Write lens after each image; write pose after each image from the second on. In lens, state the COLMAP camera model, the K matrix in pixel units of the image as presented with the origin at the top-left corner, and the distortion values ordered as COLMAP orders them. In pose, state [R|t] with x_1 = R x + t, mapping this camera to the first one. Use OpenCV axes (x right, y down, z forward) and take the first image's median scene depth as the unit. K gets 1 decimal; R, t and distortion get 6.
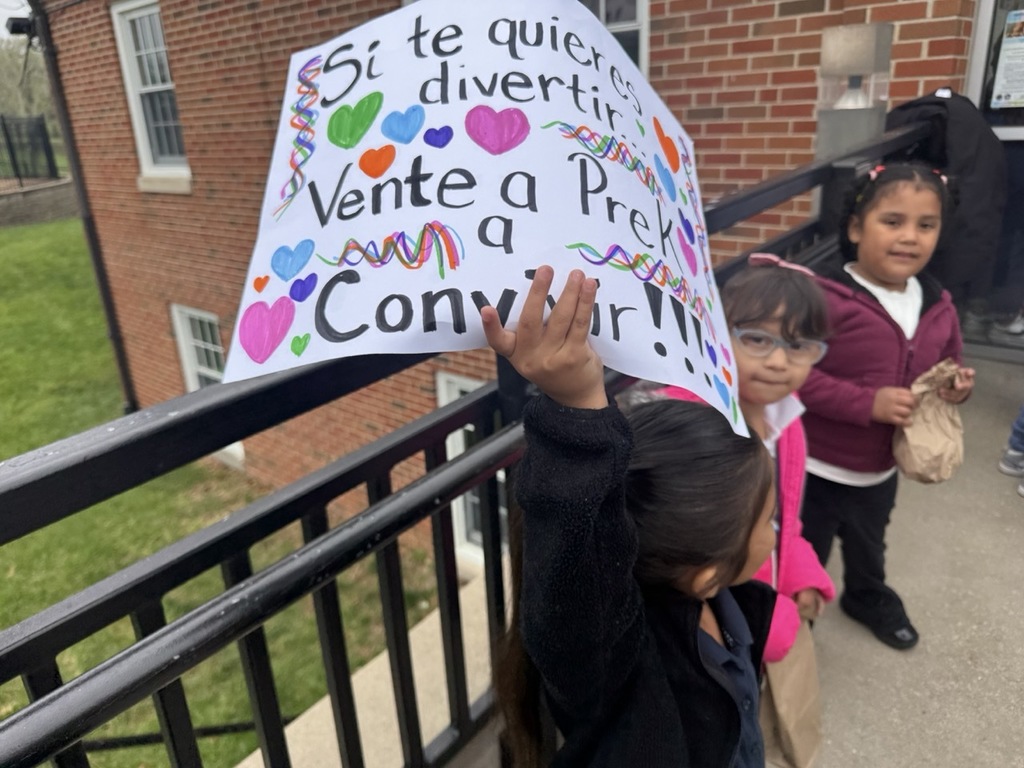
lens RADIAL K [[753.1, 0, 512.0], [0, 753.1, 384.0], [0, 0, 1]] dist [0.005950, 0.002625]
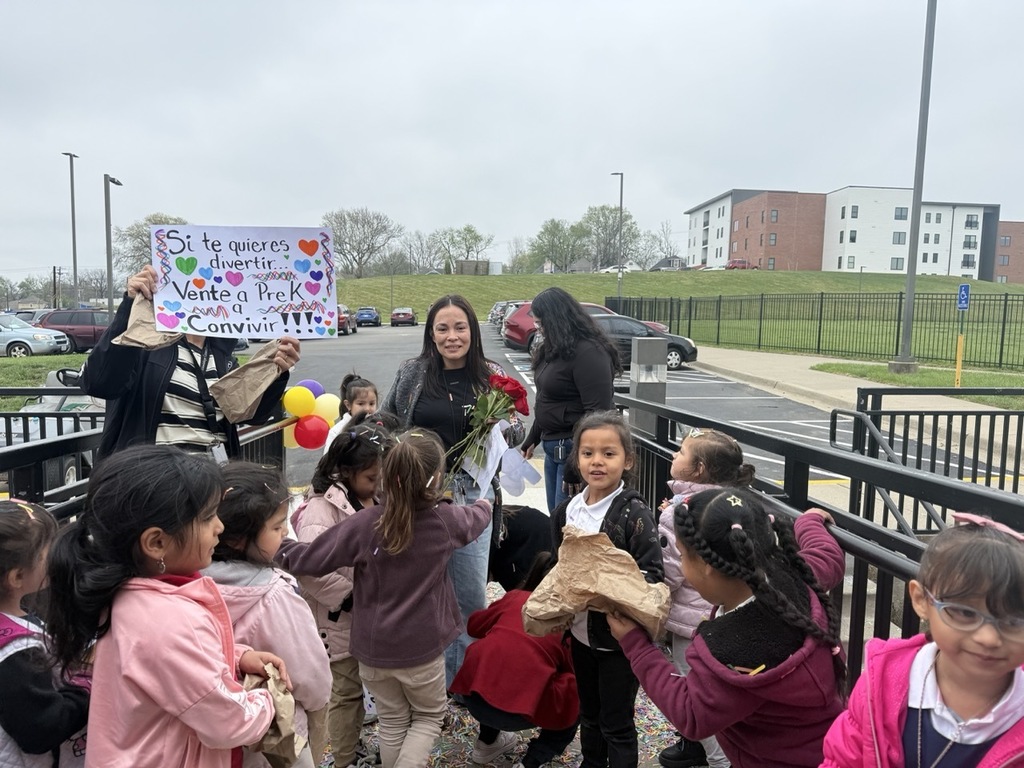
lens RADIAL K [[733.1, 0, 512.0], [0, 733.1, 384.0], [0, 0, 1]] dist [0.174960, -0.297759]
pose [[0.954277, -0.097774, 0.282482, 0.197642], [0.065983, 0.990583, 0.119963, -0.162687], [-0.291551, -0.095839, 0.951742, -3.066611]]
